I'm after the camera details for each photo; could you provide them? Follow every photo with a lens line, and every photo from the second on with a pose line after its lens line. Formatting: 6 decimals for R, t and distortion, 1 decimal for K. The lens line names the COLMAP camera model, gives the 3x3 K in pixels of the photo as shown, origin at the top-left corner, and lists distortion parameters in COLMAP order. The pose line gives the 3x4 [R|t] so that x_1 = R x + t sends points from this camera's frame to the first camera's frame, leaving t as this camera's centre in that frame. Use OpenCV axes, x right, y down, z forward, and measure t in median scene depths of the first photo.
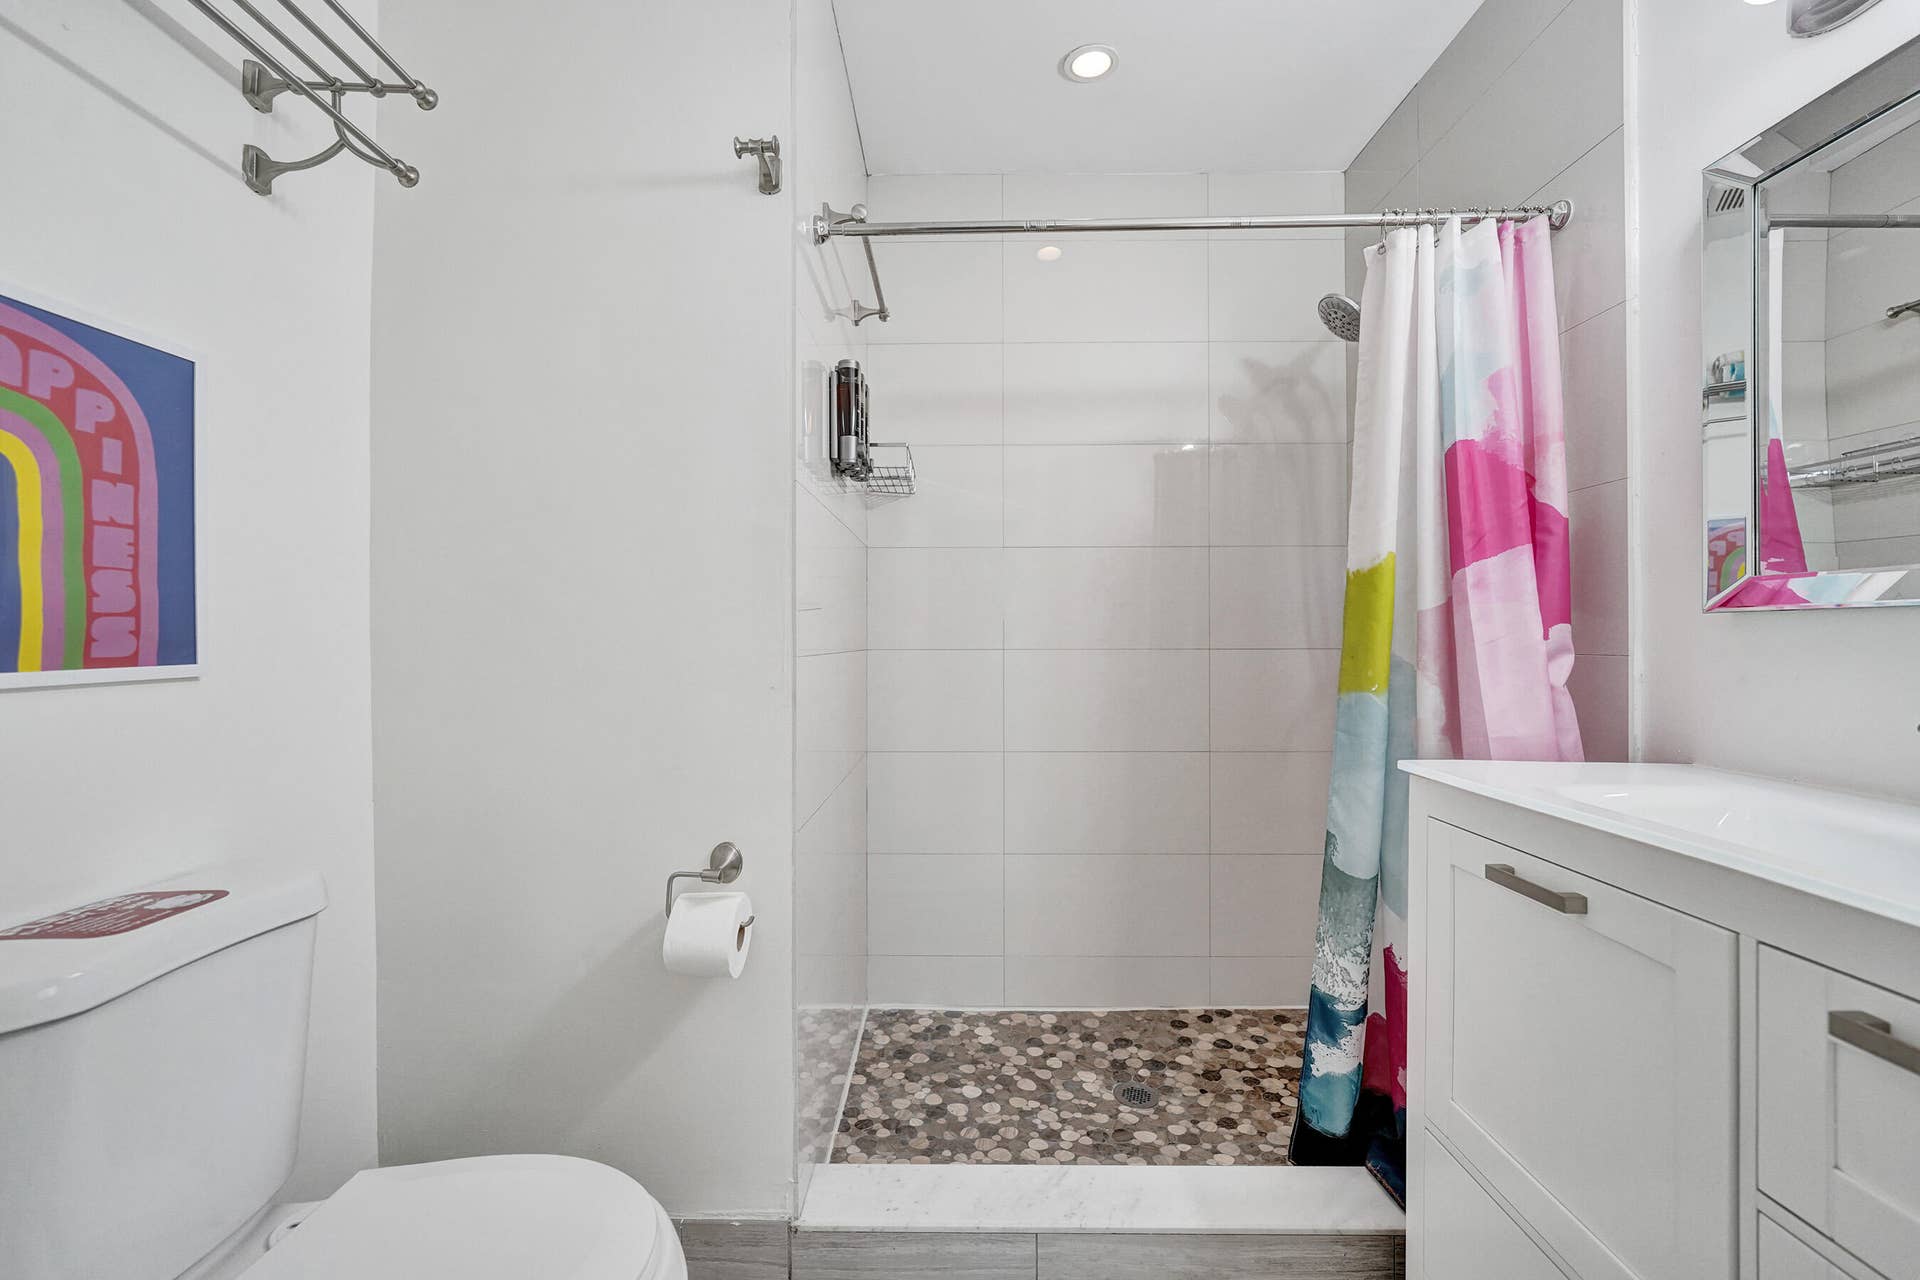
lens RADIAL K [[844.9, 0, 960.0], [0, 844.9, 640.0], [0, 0, 1]] dist [-0.003946, 0.000026]
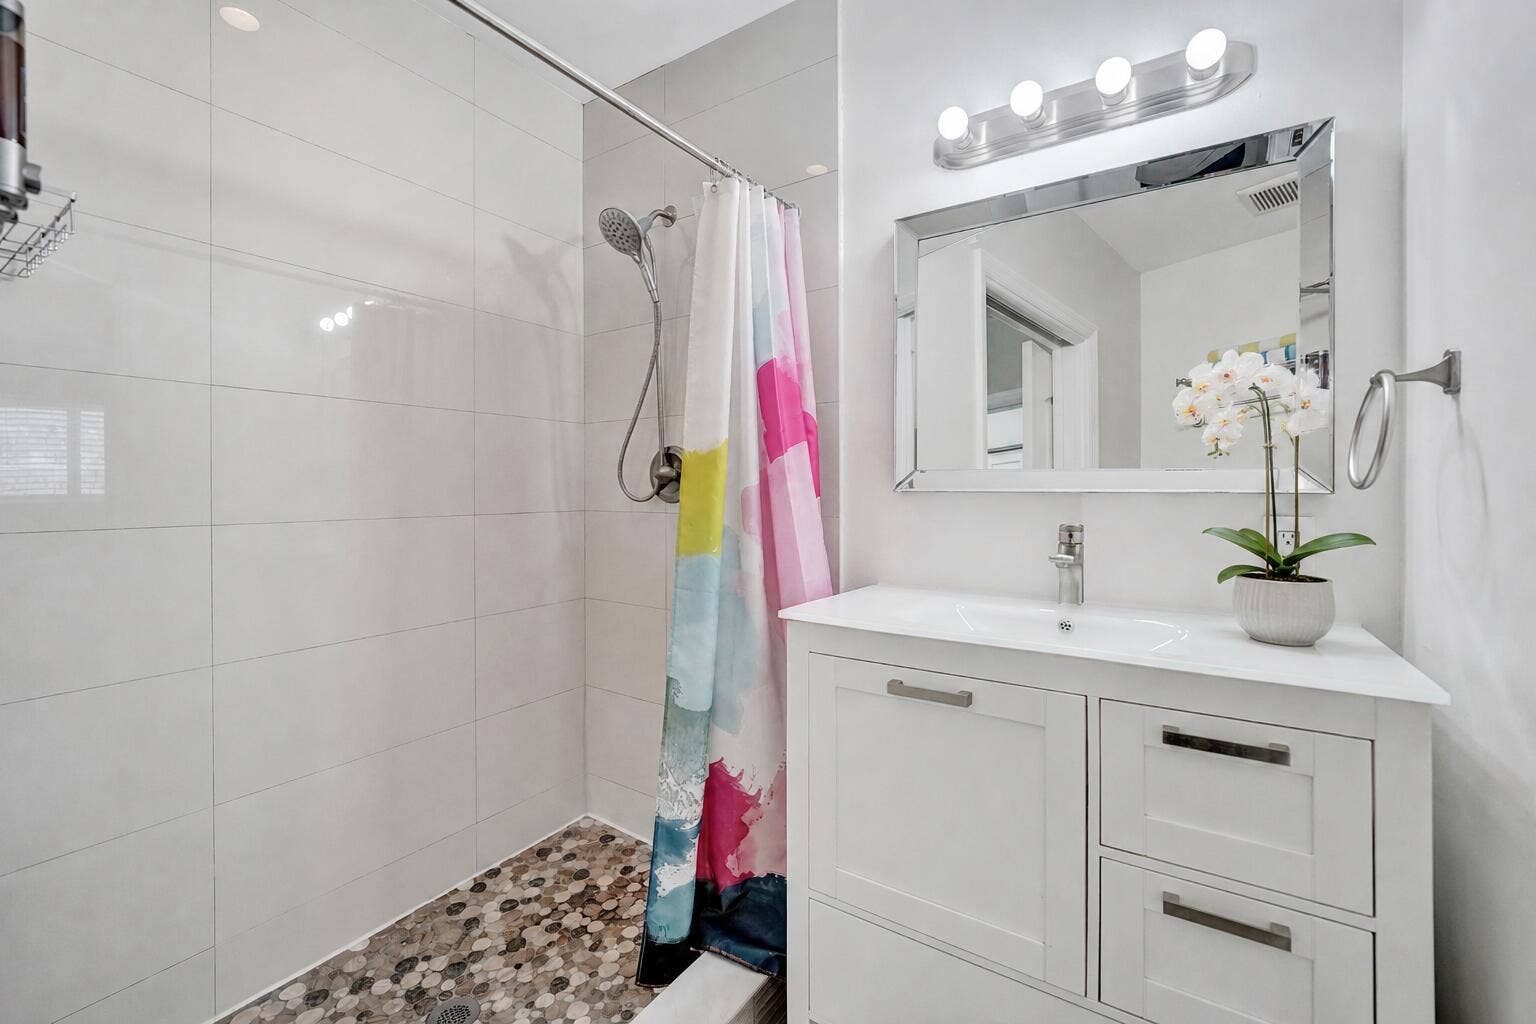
lens RADIAL K [[643.1, 0, 781.9], [0, 643.1, 495.4], [0, 0, 1]] dist [-0.001372, 0.000228]
pose [[0.522751, -0.001506, 0.852484, -0.188841], [-0.004065, 0.999983, 0.004259, -0.020280], [-0.852476, -0.005691, 0.522736, 0.344186]]
